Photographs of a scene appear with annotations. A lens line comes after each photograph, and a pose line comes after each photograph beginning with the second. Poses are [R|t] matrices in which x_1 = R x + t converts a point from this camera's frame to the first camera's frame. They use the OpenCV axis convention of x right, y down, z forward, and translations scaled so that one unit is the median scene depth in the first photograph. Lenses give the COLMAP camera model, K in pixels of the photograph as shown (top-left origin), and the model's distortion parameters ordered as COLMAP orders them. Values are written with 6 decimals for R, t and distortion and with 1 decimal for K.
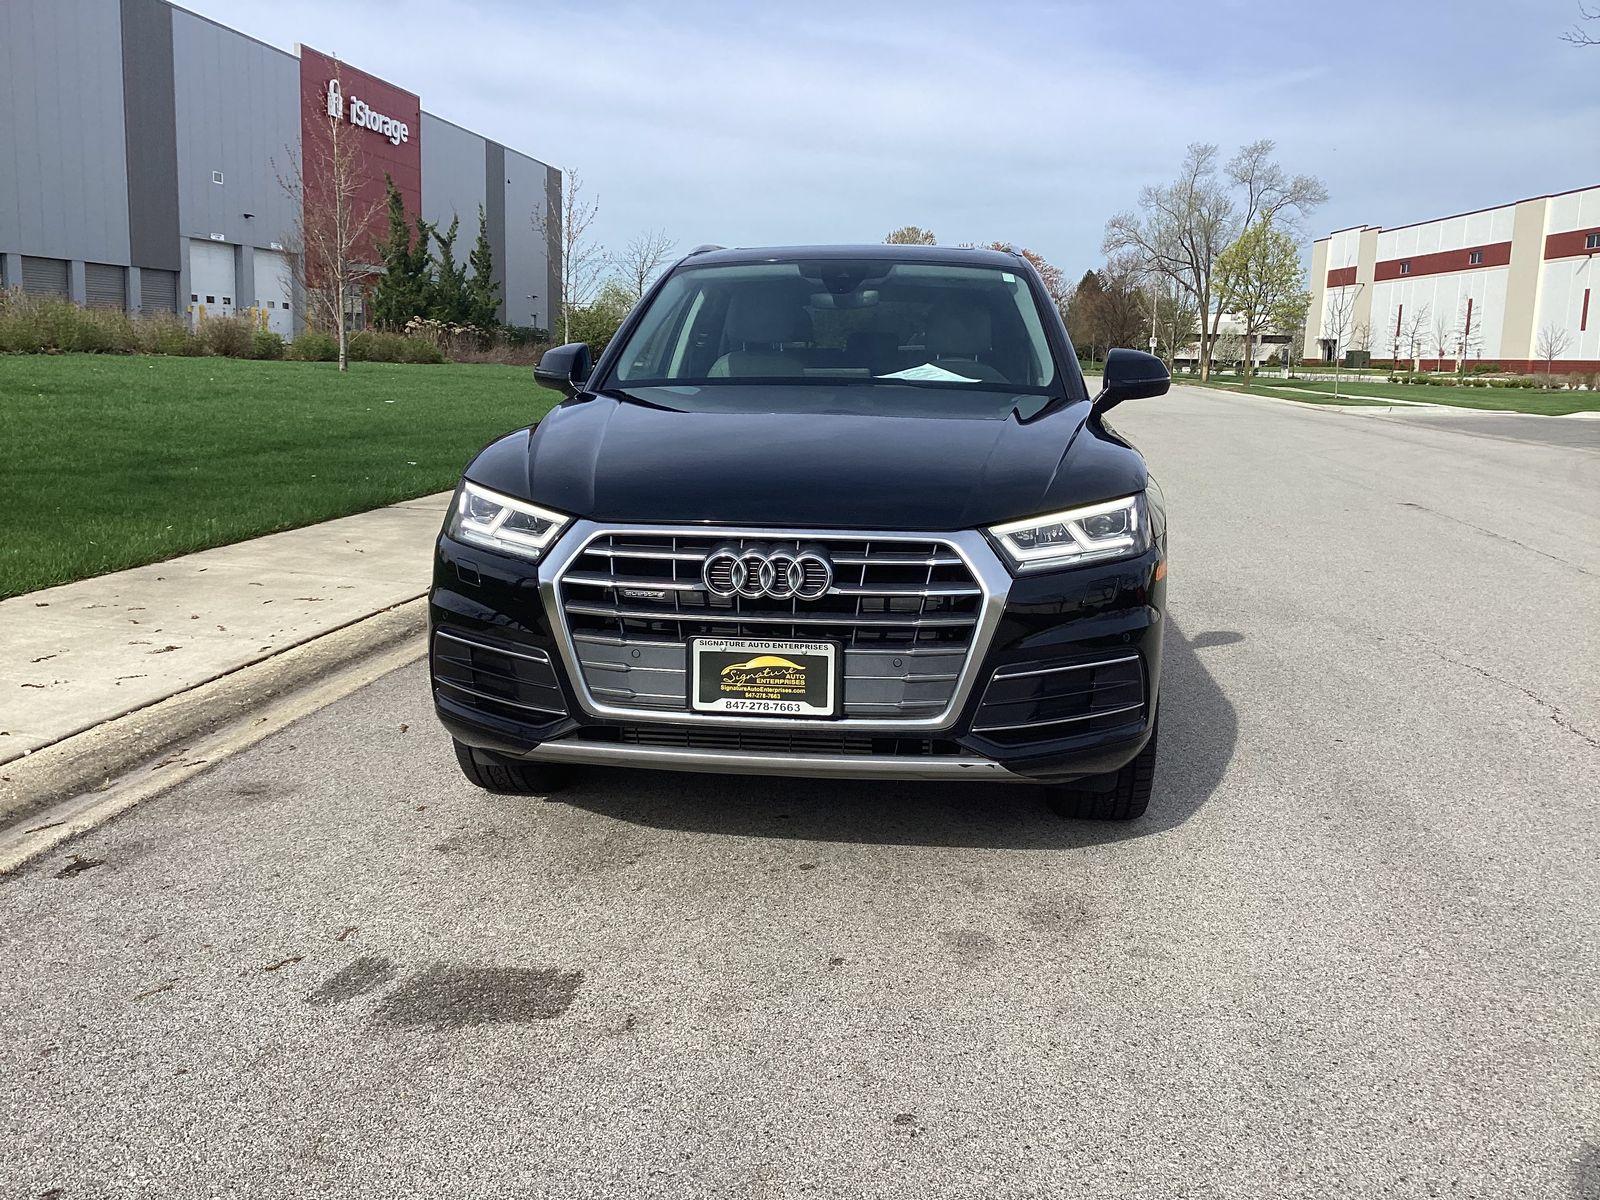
lens RADIAL K [[1445.8, 0, 802.9], [0, 1445.8, 591.7], [0, 0, 1]] dist [0.123505, -0.243980]
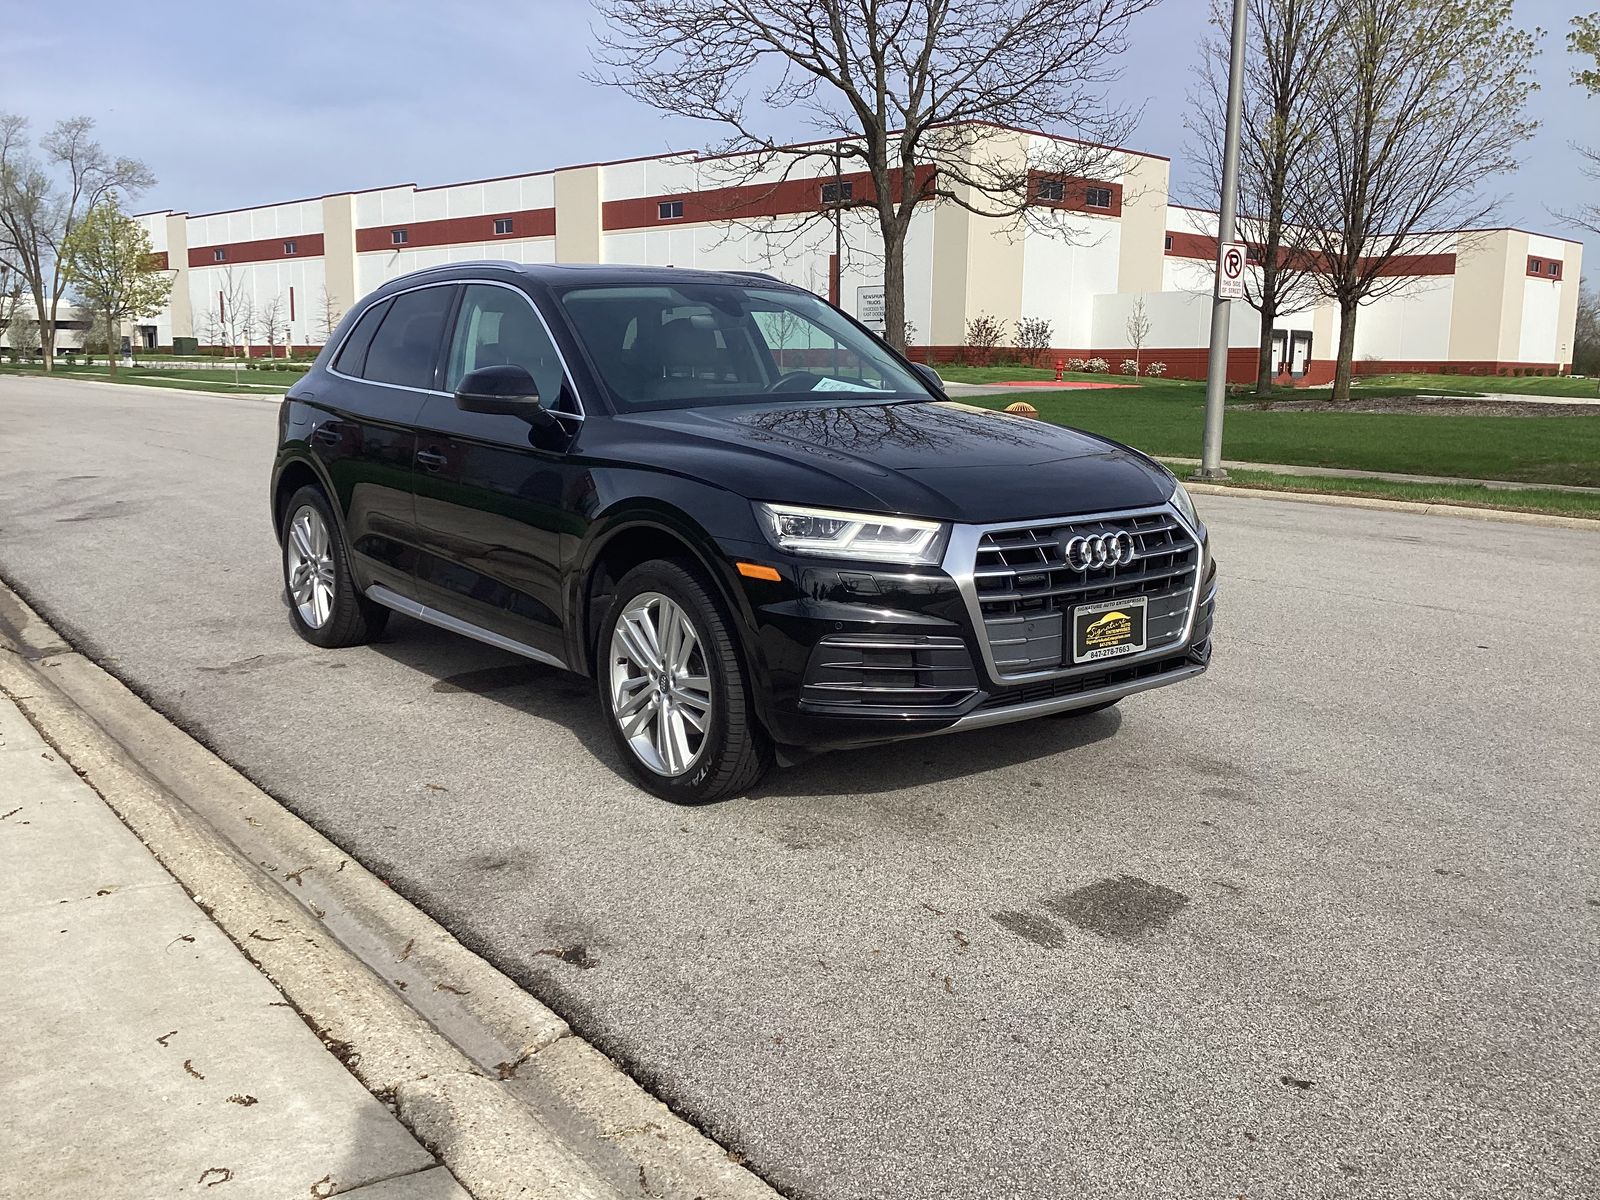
lens RADIAL K [[1445.0, 0, 806.6], [0, 1445.0, 600.7], [0, 0, 1]] dist [0.119271, -0.232542]
pose [[0.709124, -0.133433, 0.692343, -1.060827], [0.122430, 0.990316, 0.065464, -0.079807], [-0.694374, 0.038341, 0.718593, 0.249451]]
